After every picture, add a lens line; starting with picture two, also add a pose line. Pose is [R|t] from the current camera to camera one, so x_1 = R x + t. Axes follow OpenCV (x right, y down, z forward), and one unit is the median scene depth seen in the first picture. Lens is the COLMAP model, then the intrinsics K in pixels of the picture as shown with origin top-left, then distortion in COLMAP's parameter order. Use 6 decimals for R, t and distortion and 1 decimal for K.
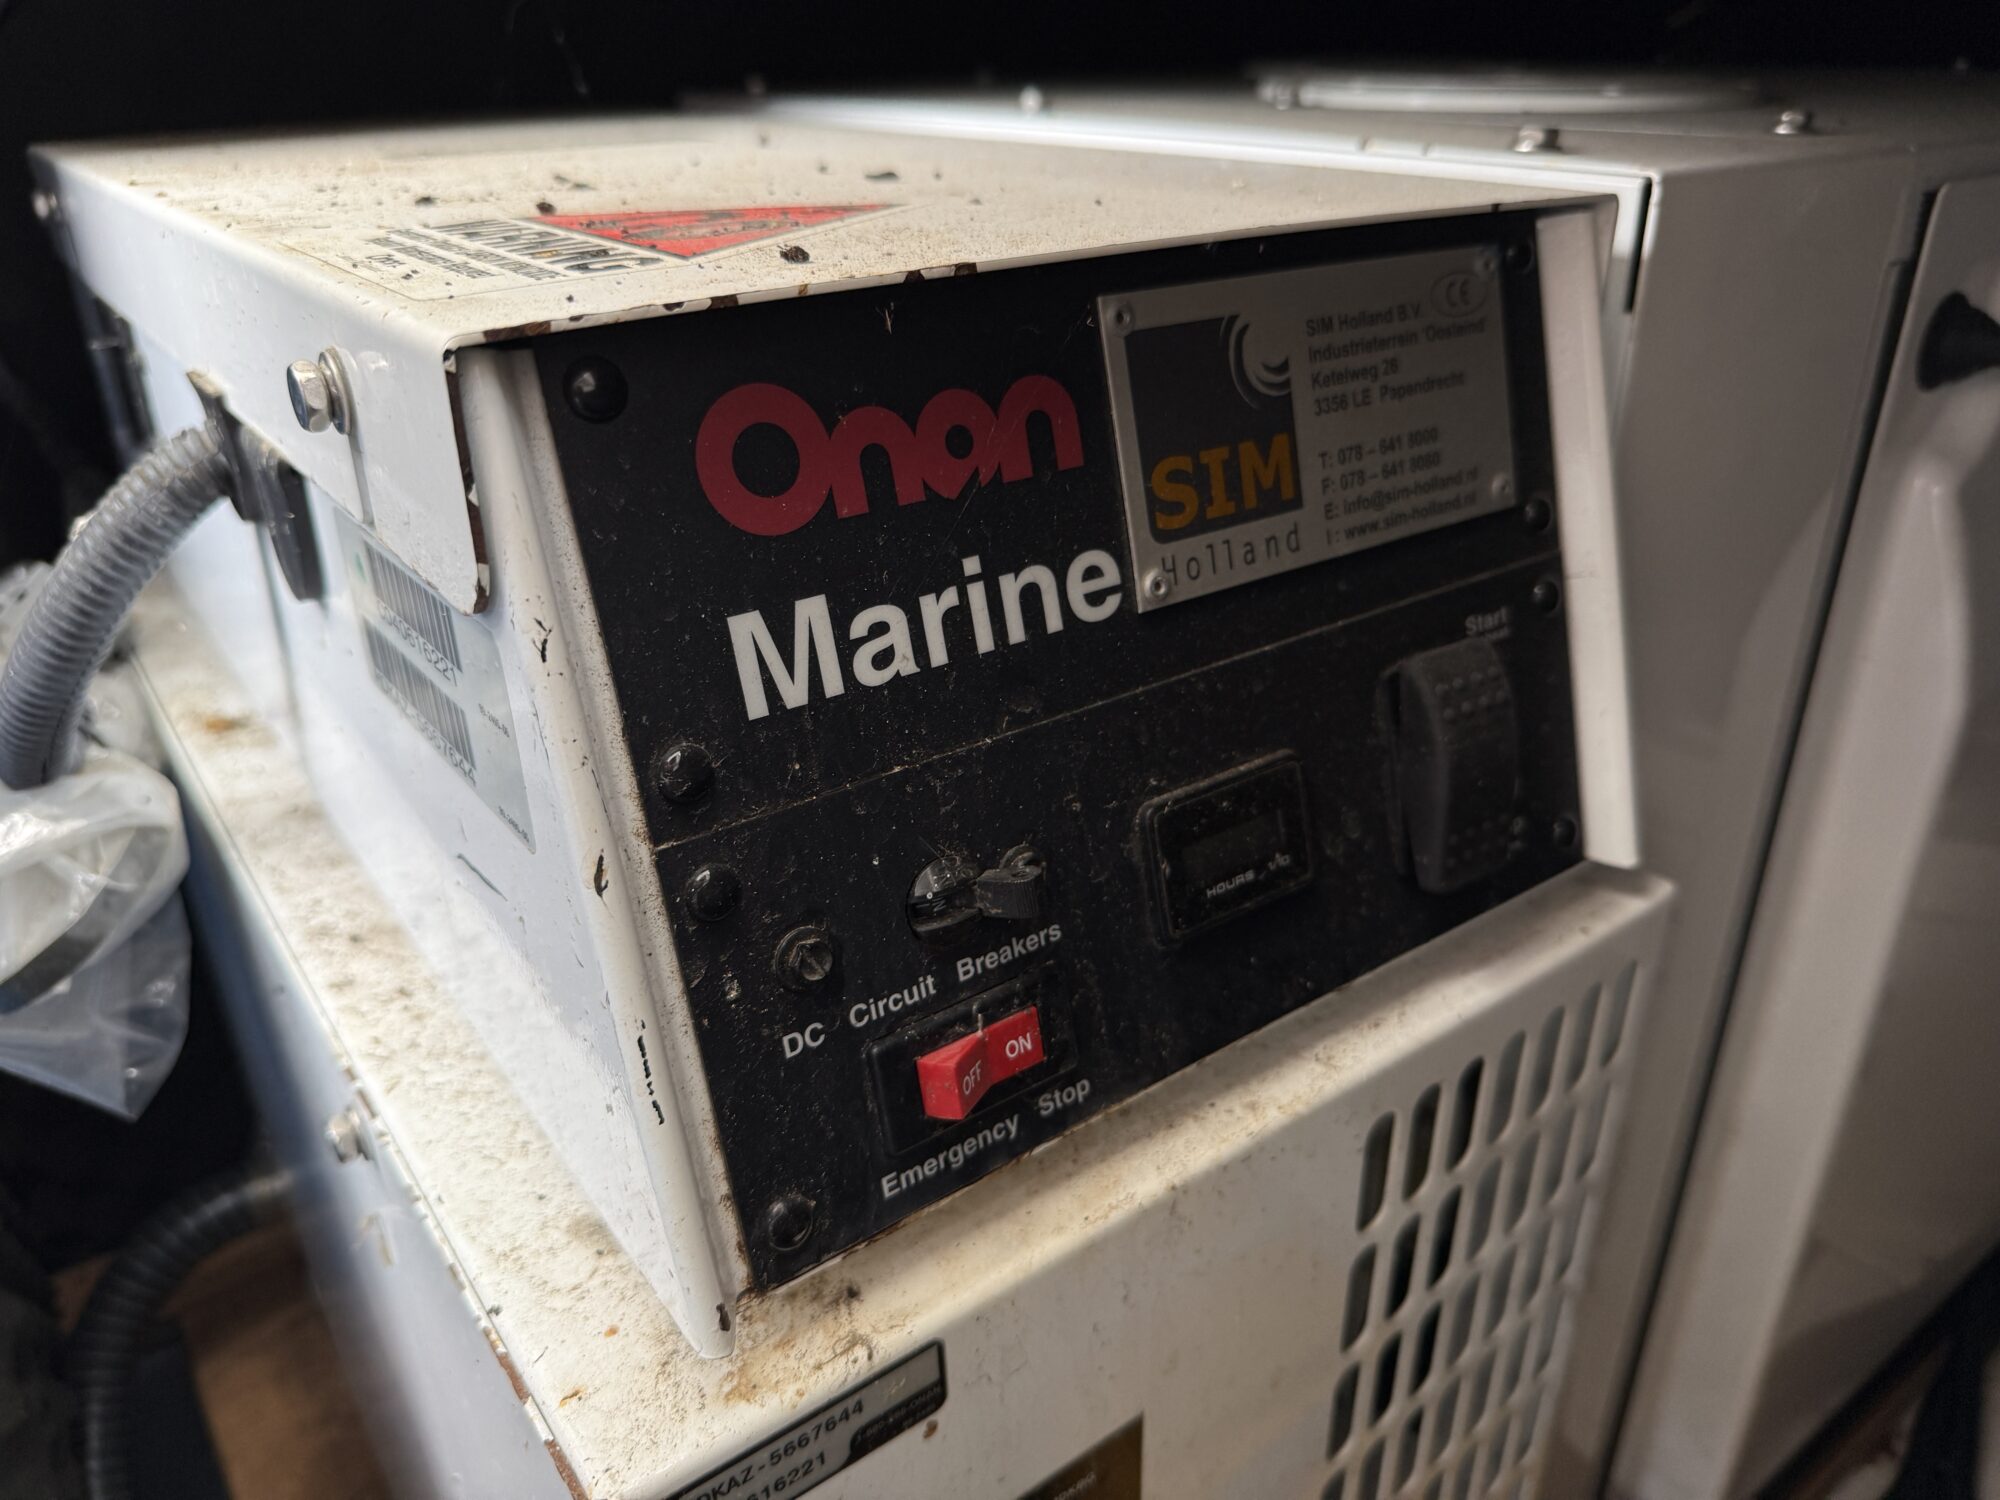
lens RADIAL K [[1394.9, 0, 962.3], [0, 1394.9, 750.8], [0, 0, 1]] dist [0.107283, -0.194942]
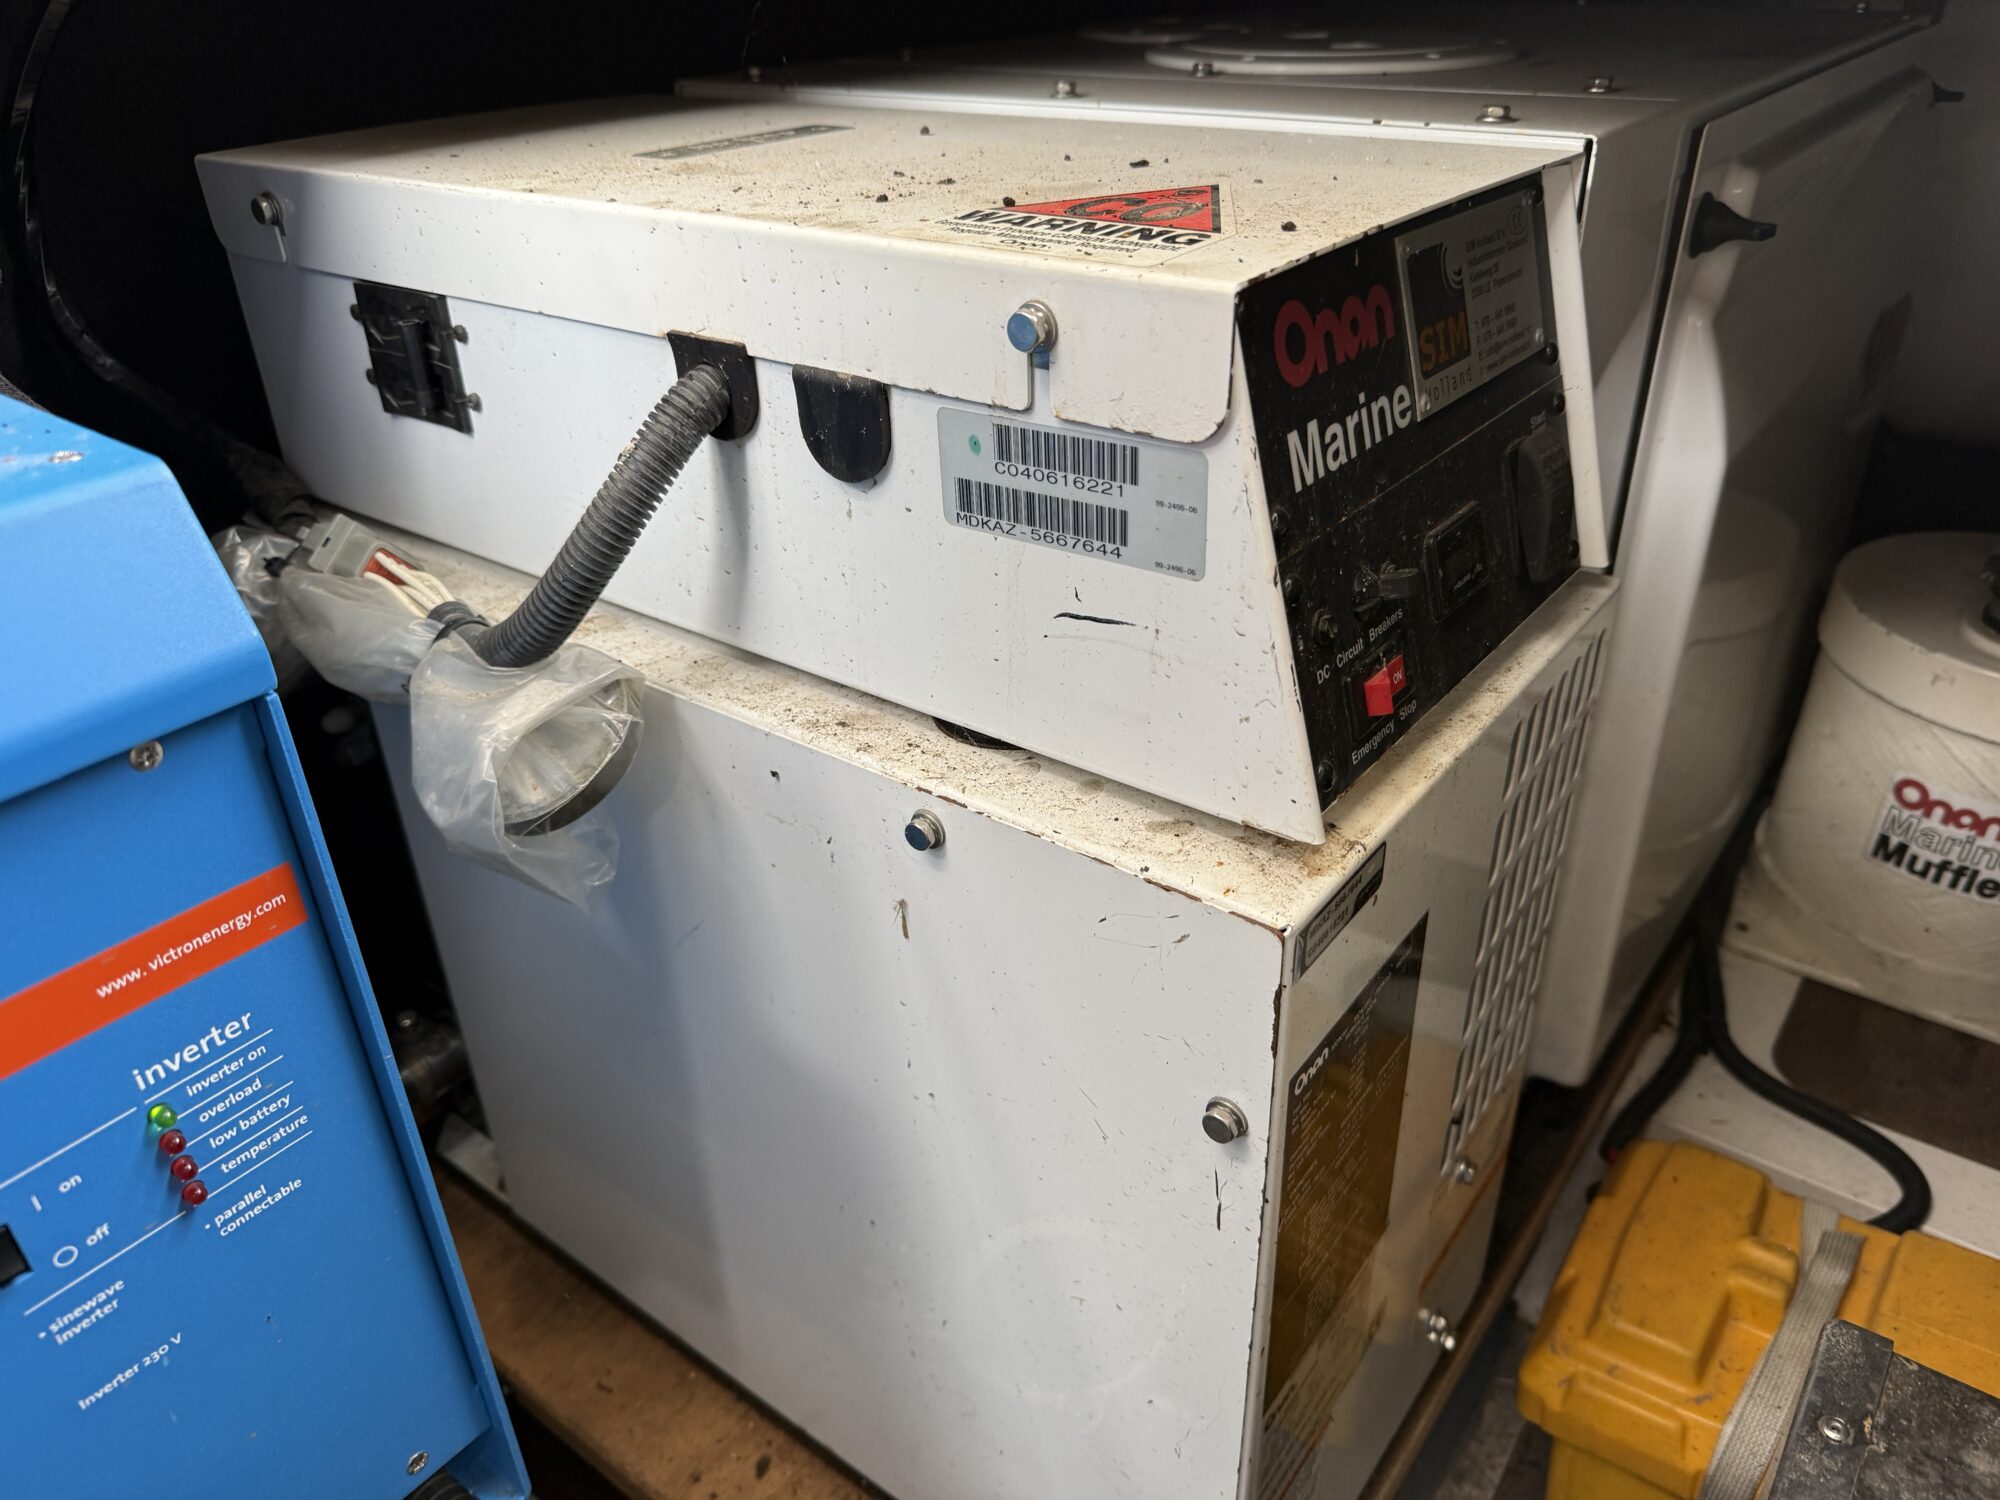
lens RADIAL K [[1394.9, 0, 962.3], [0, 1394.9, 750.8], [0, 0, 1]] dist [0.107283, -0.194942]
pose [[0.959778, -0.147499, 0.238895, -0.879397], [0.134332, 0.988419, 0.070585, 0.101746], [-0.246540, -0.035654, 0.968477, -0.545898]]
